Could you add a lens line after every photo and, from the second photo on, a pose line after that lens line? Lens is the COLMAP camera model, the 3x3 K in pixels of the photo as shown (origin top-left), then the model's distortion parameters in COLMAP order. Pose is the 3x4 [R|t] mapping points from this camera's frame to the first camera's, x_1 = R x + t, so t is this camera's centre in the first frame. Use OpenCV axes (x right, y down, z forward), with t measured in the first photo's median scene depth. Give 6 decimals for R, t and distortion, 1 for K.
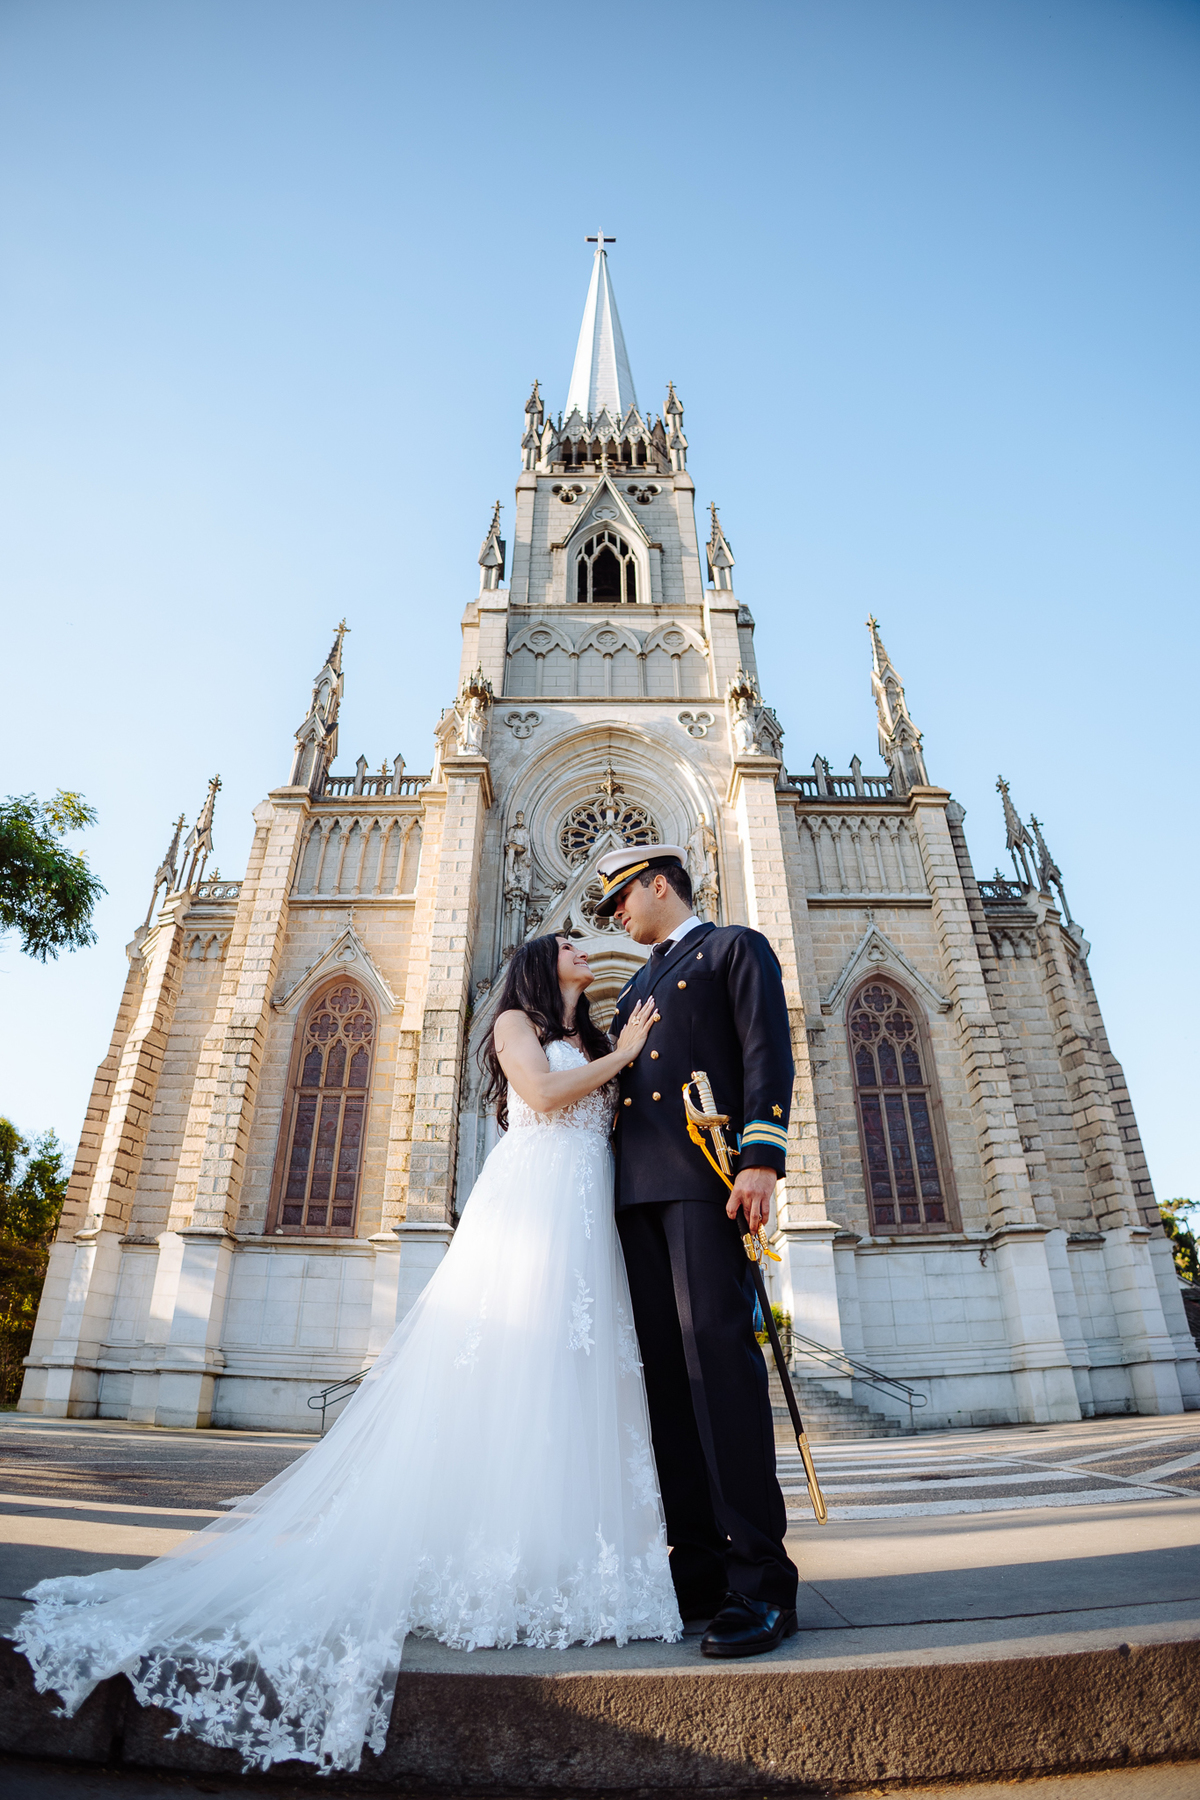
lens RADIAL K [[896.7, 0, 597.7], [0, 896.7, 929.4], [0, 0, 1]] dist [-0.140802, 0.000447]
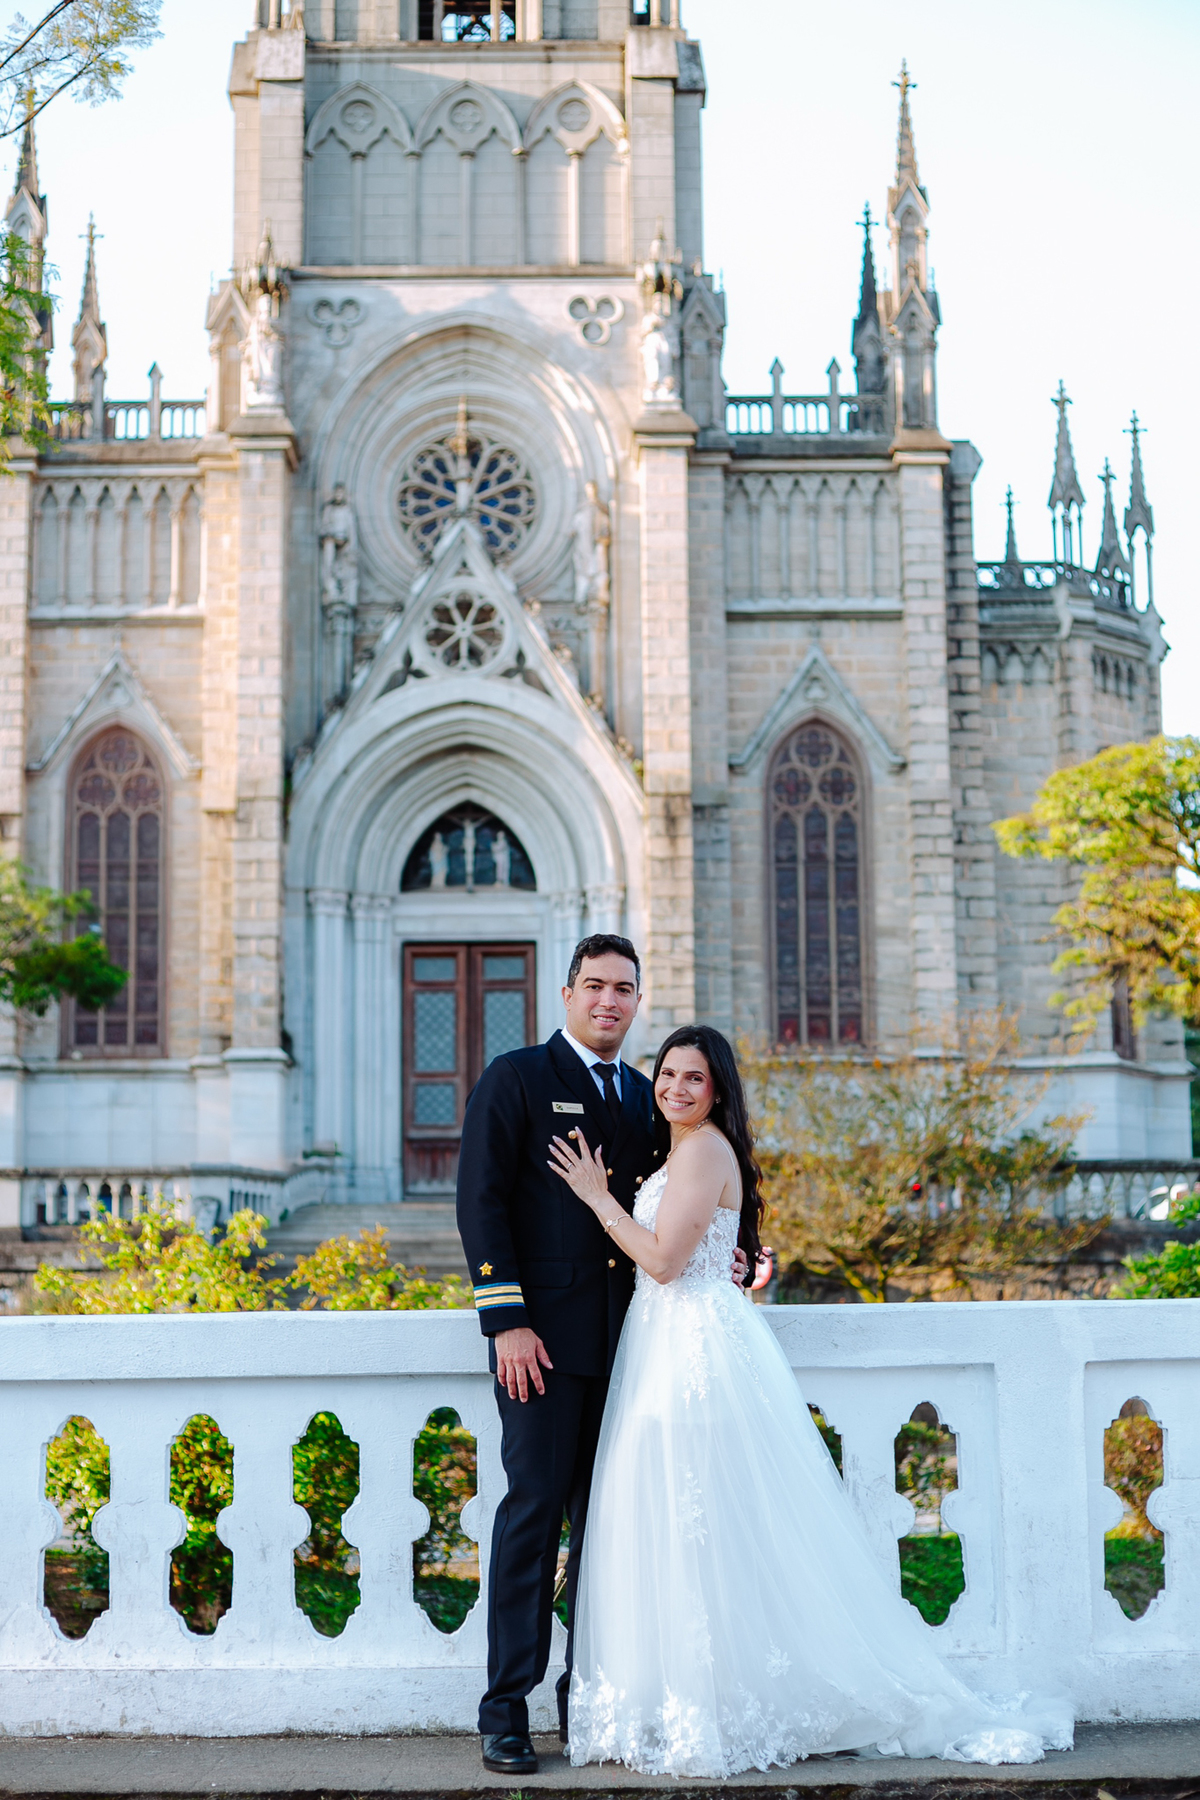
lens RADIAL K [[2652.2, 0, 600.0], [0, 2652.2, 900.0], [0, 0, 1]] dist [-0.078776, -0.019040]
pose [[0.999904, -0.007228, 0.011857, 0.097990], [0.002609, 0.936419, 0.350874, -0.577207], [-0.013639, -0.350809, 0.936348, -1.140537]]
